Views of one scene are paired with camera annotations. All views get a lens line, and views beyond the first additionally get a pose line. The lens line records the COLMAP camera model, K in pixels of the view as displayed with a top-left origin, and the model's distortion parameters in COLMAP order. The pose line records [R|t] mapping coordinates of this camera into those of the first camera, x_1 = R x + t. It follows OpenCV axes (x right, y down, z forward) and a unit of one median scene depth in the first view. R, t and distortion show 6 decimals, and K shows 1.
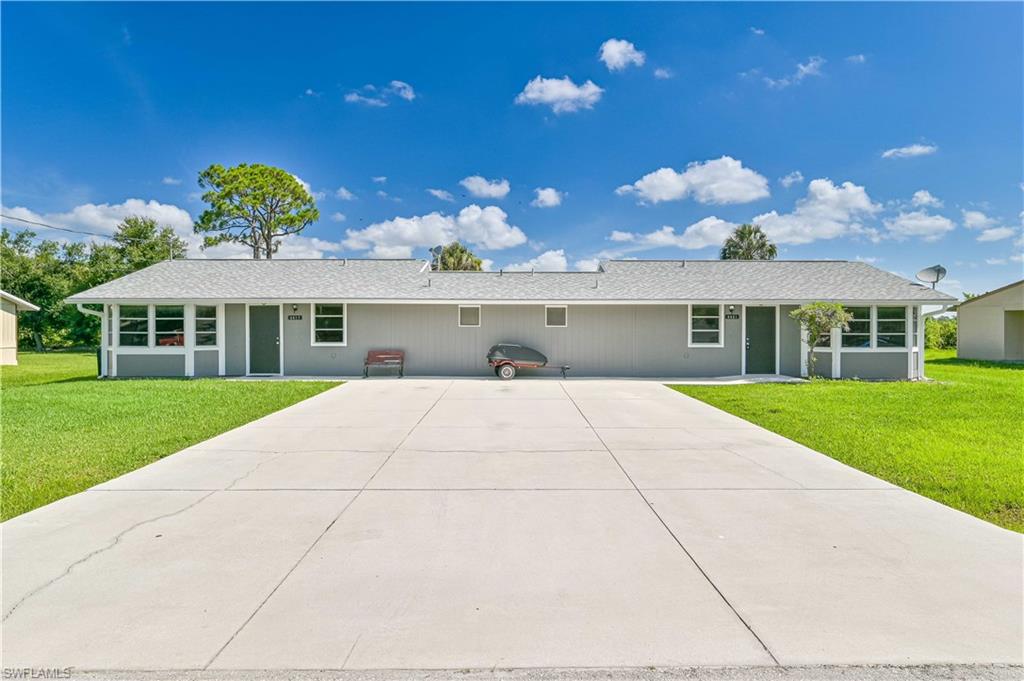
lens RADIAL K [[603.2, 0, 512.1], [0, 603.2, 339.3], [0, 0, 1]] dist [0.007663, 0.001235]
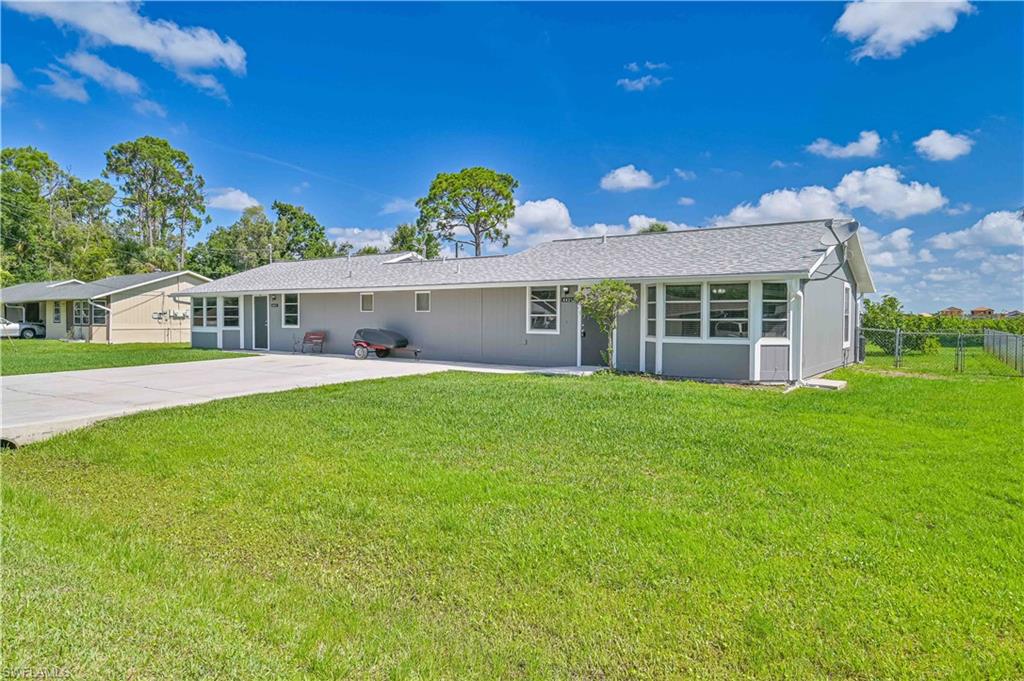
lens RADIAL K [[644.0, 0, 512.4], [0, 644.0, 336.0], [0, 0, 1]] dist [-0.004614, 0.000229]
pose [[0.815140, 0.018693, -0.578963, 0.839090], [-0.012326, 0.999813, 0.014927, 0.002377], [0.579133, -0.005031, 0.815217, 0.189580]]
